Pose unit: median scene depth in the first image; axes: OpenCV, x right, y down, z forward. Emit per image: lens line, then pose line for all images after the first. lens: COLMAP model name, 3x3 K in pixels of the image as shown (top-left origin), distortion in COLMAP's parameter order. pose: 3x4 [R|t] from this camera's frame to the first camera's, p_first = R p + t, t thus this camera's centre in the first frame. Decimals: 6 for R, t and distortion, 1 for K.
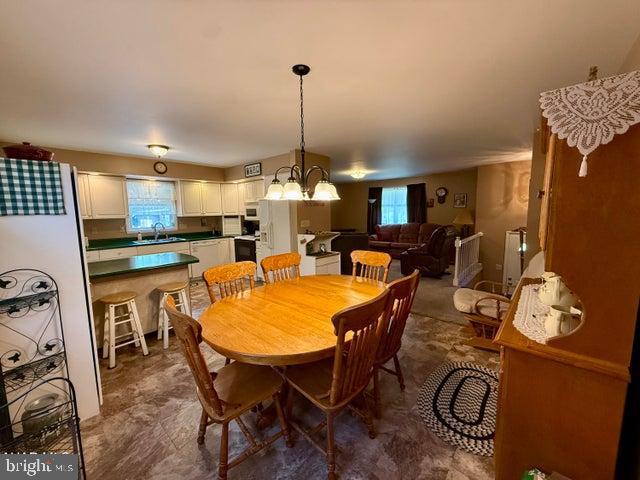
lens RADIAL K [[254.3, 0, 318.5], [0, 254.3, 240.0], [0, 0, 1]] dist [-0.001434, -0.000195]
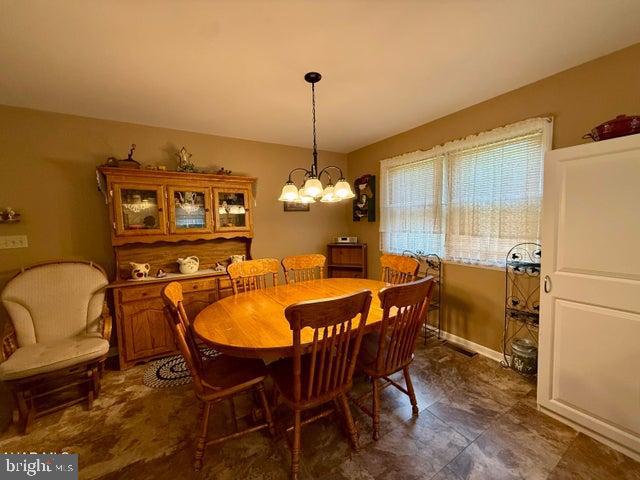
lens RADIAL K [[254.3, 0, 318.2], [0, 254.3, 239.6], [0, 0, 1]] dist [-0.001434, -0.000195]
pose [[-0.954181, 0.019923, 0.298567, -0.127822], [0.078816, 0.979281, 0.186539, -0.065673], [-0.288665, 0.201524, -0.935981, 0.689649]]
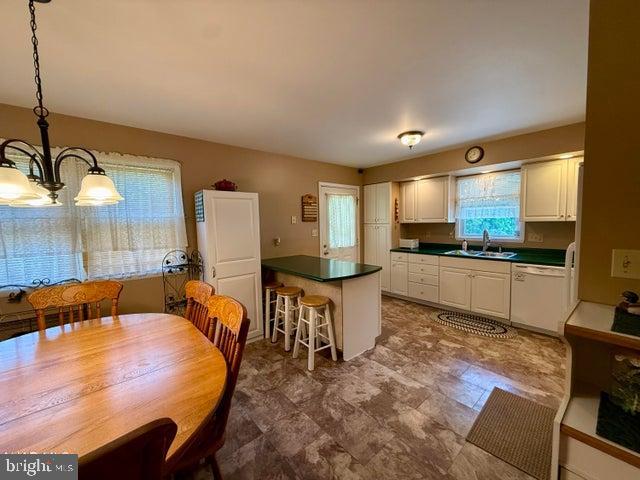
lens RADIAL K [[254.3, 0, 318.1], [0, 254.3, 239.4], [0, 0, 1]] dist [-0.001434, -0.000195]
pose [[-0.136537, 0.087535, -0.986760, 0.158685], [-0.092143, 0.990648, 0.100630, -0.065589], [0.986340, 0.104663, -0.127194, 0.590319]]
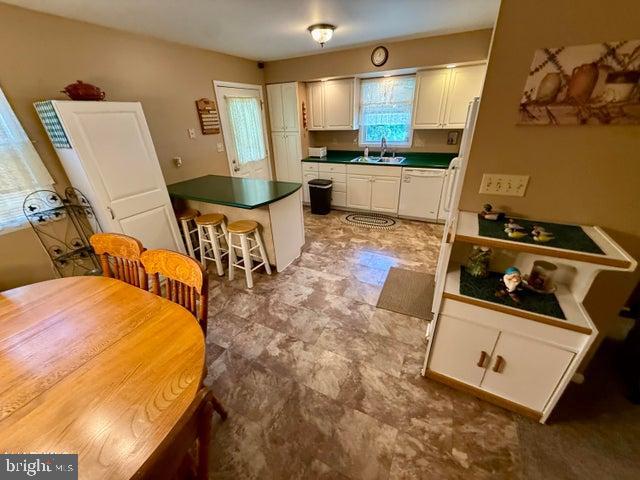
lens RADIAL K [[254.3, 0, 318.4], [0, 254.3, 239.4], [0, 0, 1]] dist [-0.001434, -0.000195]
pose [[0.251329, 0.432168, -0.866062, 0.158652], [-0.079700, 0.900985, 0.426466, -0.096412], [0.964615, -0.038158, 0.260888, 0.546310]]
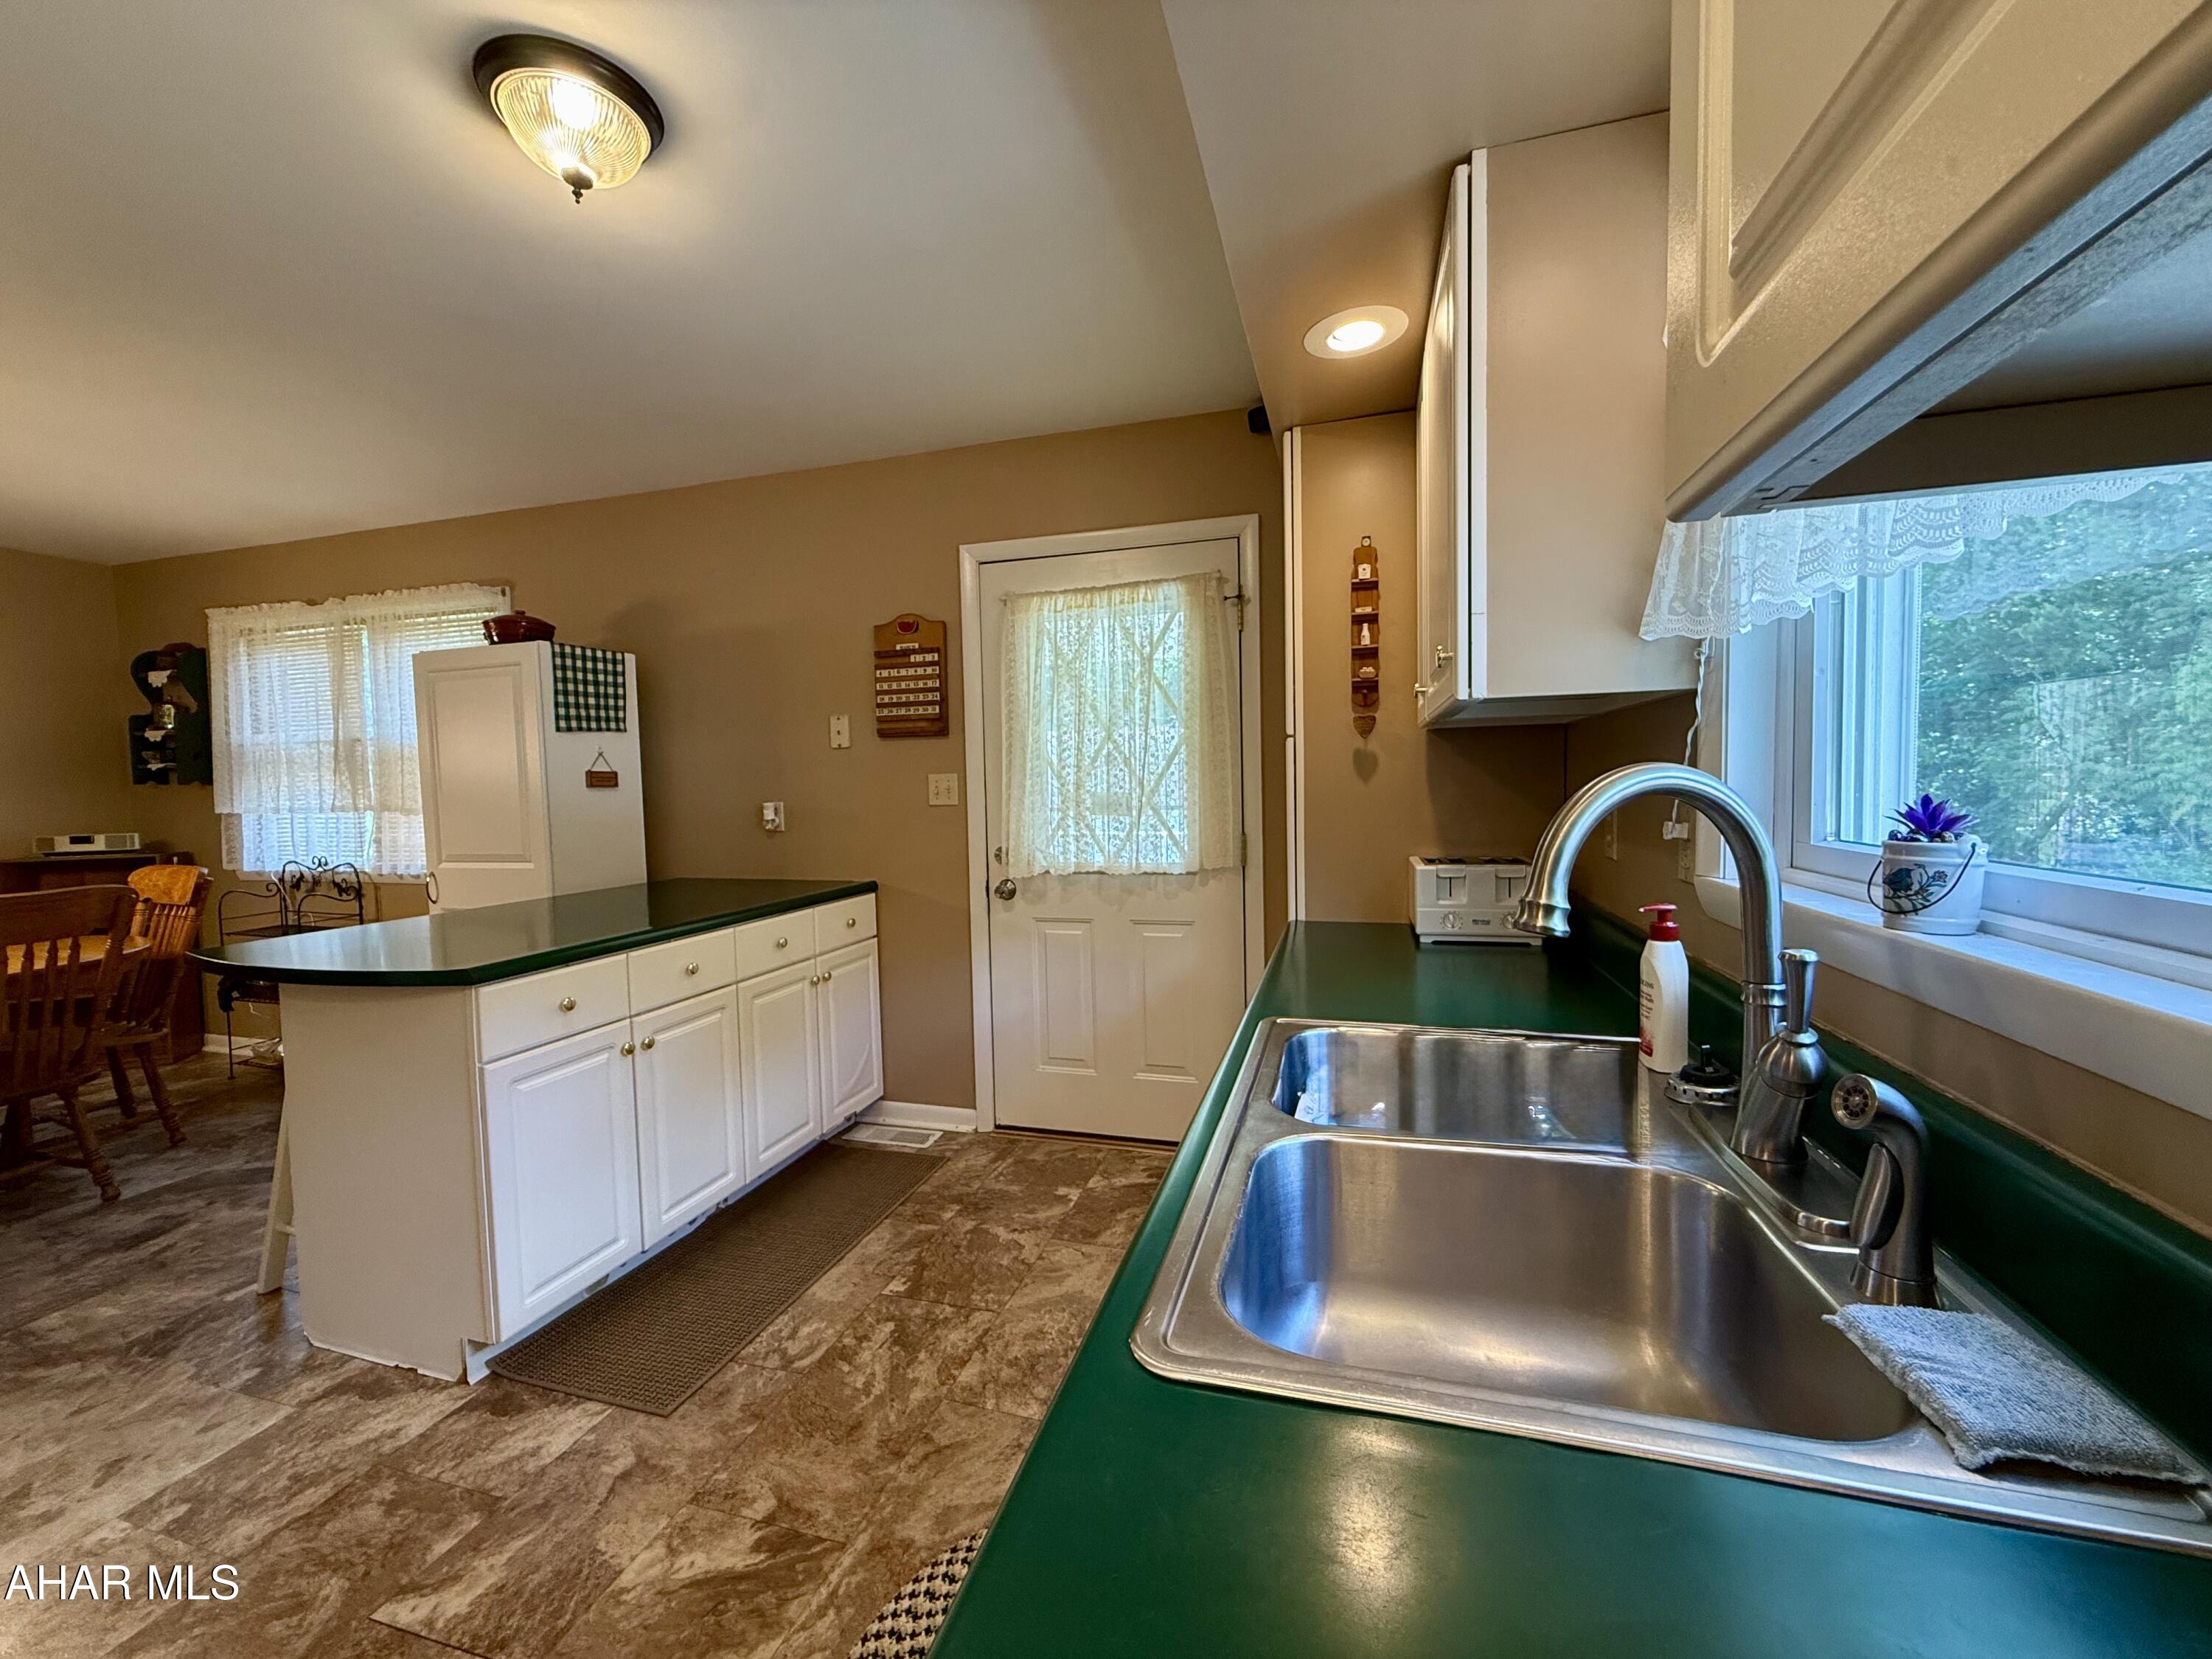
lens RADIAL K [[879.0, 0, 1094.2], [0, 879.0, 827.8], [0, 0, 1]] dist [-0.001434, -0.000195]
pose [[-0.907292, 0.055579, -0.416812, -0.460015], [-0.015845, 0.986004, 0.165968, -0.079163], [0.420202, 0.157186, -0.893713, 1.045551]]
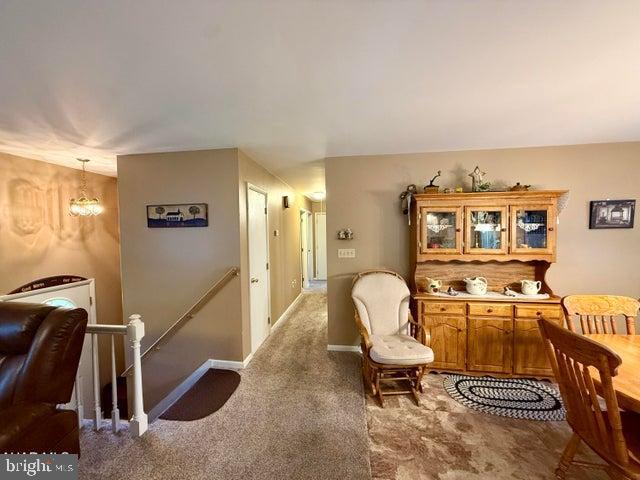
lens RADIAL K [[254.3, 0, 318.6], [0, 254.3, 238.5], [0, 0, 1]] dist [-0.001434, -0.000195]
pose [[-0.557899, 0.002722, 0.829904, 0.032911], [0.124248, 0.988998, 0.080281, -0.111513], [-0.820555, 0.147902, -0.552100, 0.814805]]
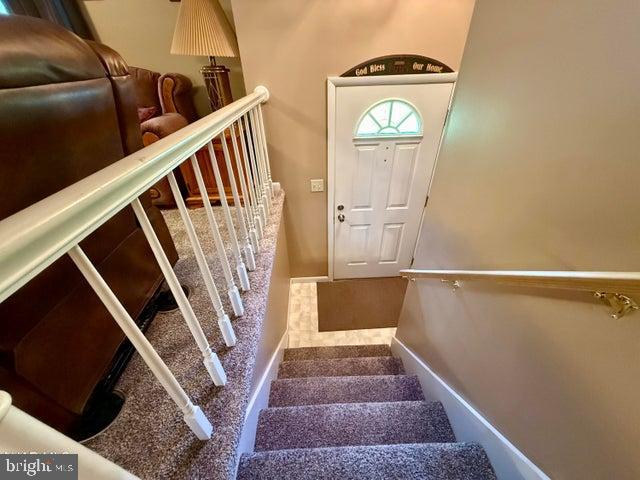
lens RADIAL K [[254.3, 0, 316.5], [0, 254.3, 240.8], [0, 0, 1]] dist [-0.001434, -0.000195]
pose [[0.737859, -0.394958, 0.547332, 0.501446], [0.094828, 0.863535, 0.495294, -0.017002], [-0.668261, -0.313554, 0.674620, 0.776448]]
